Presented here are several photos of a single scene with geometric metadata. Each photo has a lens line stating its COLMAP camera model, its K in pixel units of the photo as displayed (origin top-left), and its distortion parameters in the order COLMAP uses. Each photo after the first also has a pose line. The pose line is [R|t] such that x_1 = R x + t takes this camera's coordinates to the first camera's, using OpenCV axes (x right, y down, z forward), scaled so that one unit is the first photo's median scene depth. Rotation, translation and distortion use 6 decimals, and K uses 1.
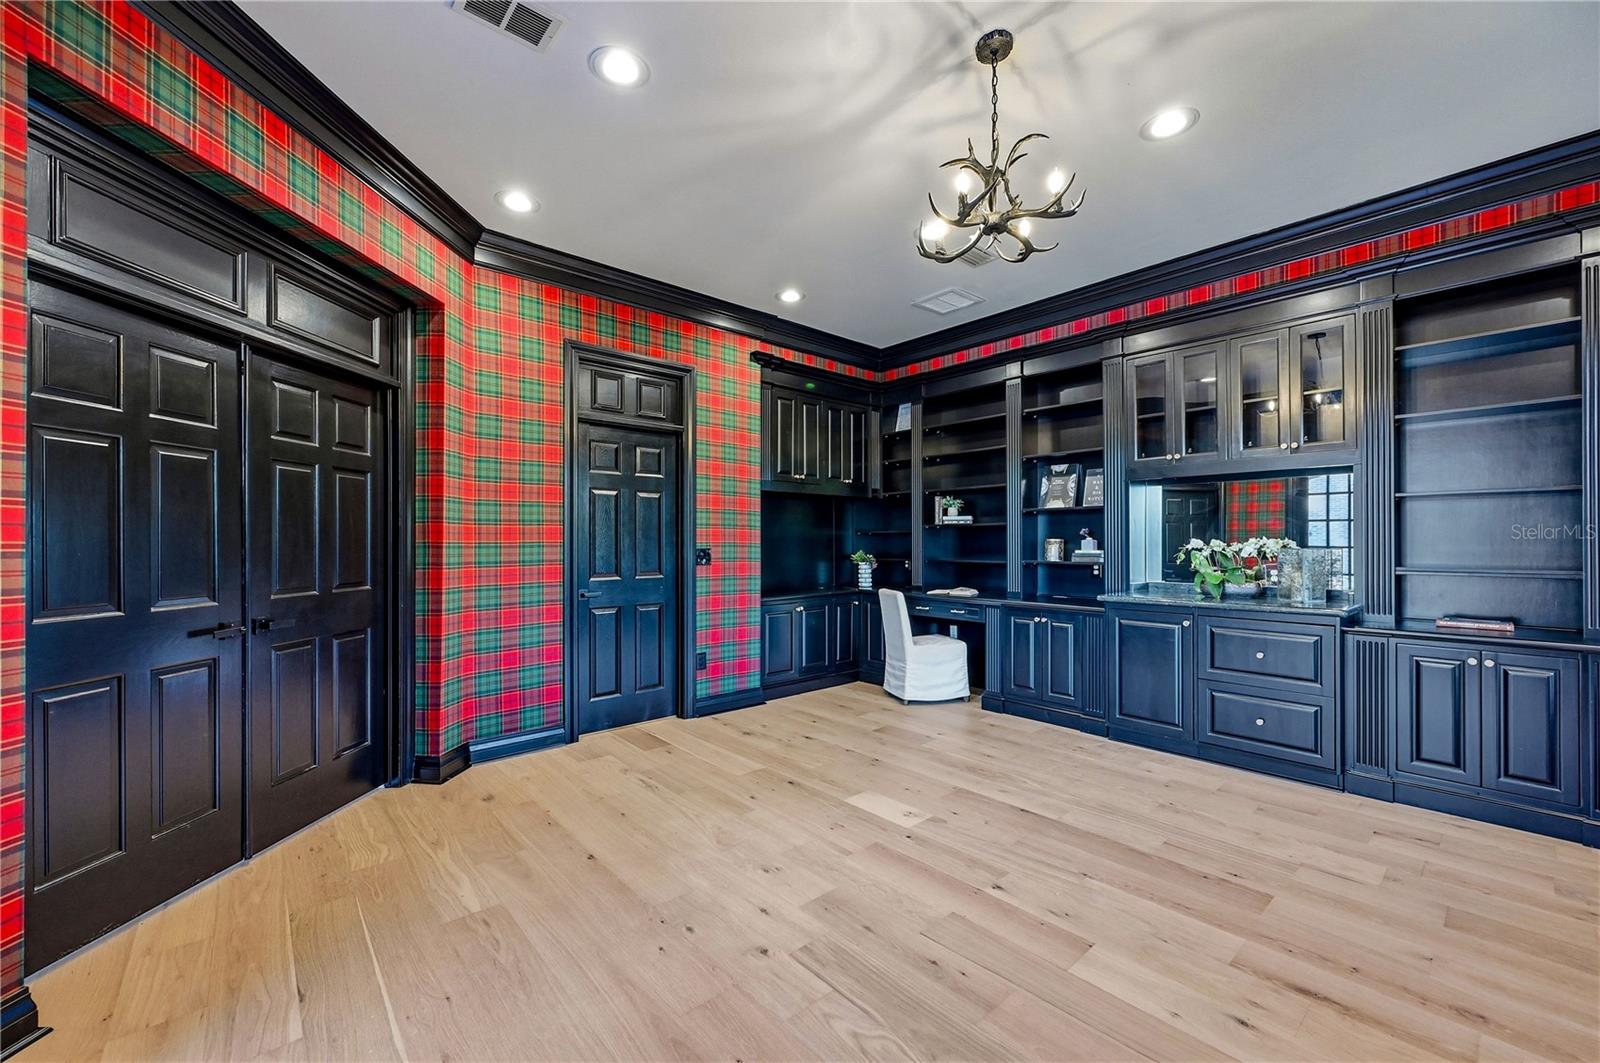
lens RADIAL K [[639.0, 0, 800.0], [0, 639.0, 531.5], [0, 0, 1]] dist [-0.000309, -0.000228]
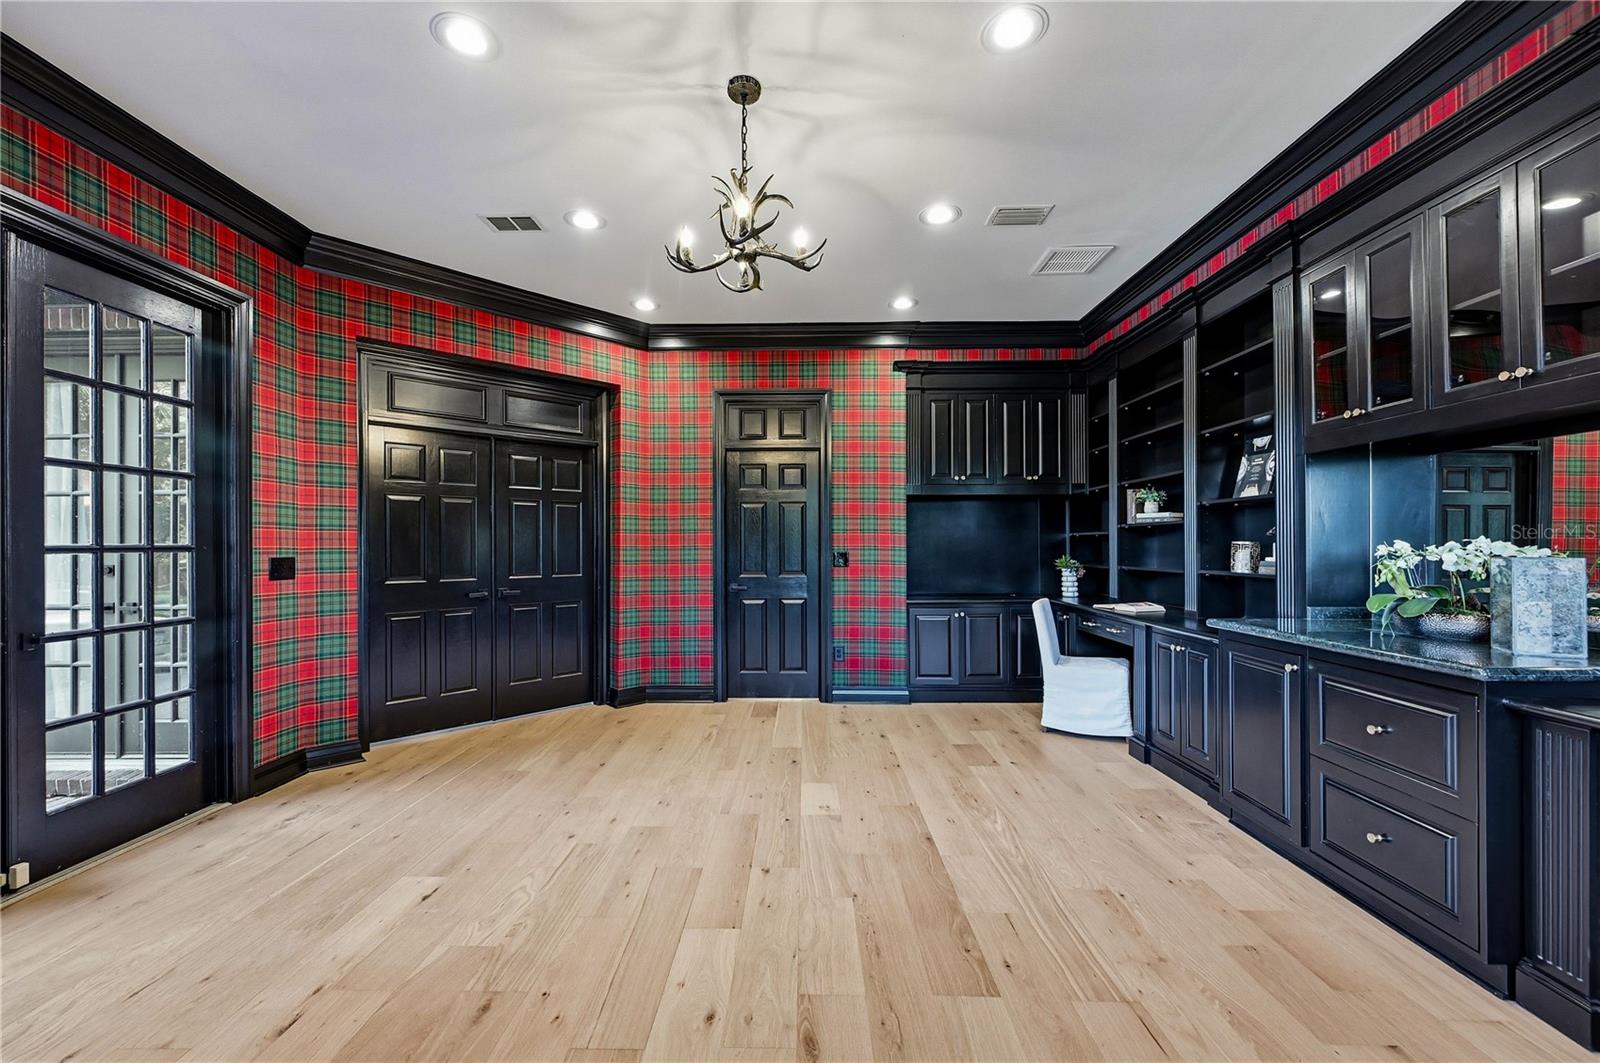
lens RADIAL K [[643.5, 0, 781.0], [0, 643.5, 534.4], [0, 0, 1]] dist [0.000305, -0.000014]
pose [[0.731957, -0.012344, -0.681239, 0.502462], [0.013003, 0.999907, -0.004147, 0.000056], [0.681227, -0.005823, 0.732049, 0.110043]]
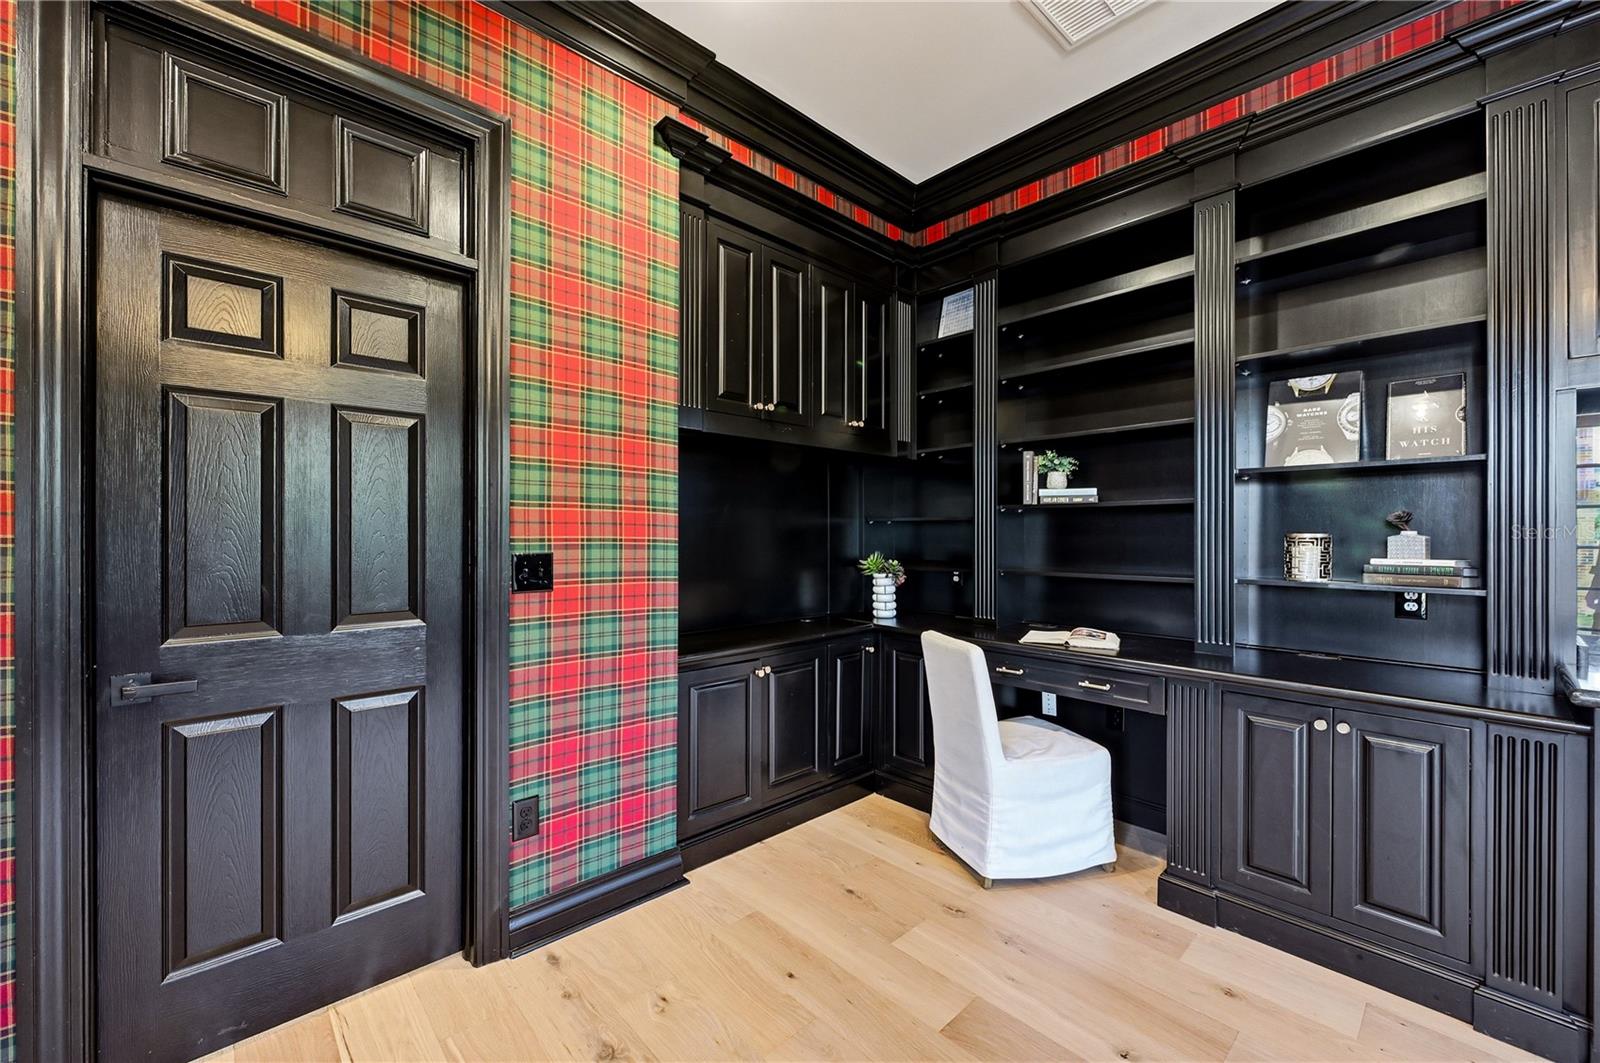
lens RADIAL K [[639.0, 0, 800.0], [0, 639.0, 531.5], [0, 0, 1]] dist [-0.000309, -0.000228]
pose [[0.999652, 0.002826, 0.026221, 0.015776], [-0.003144, 0.999921, 0.012129, 0.006014], [-0.026185, -0.012207, 0.999583, 0.537839]]
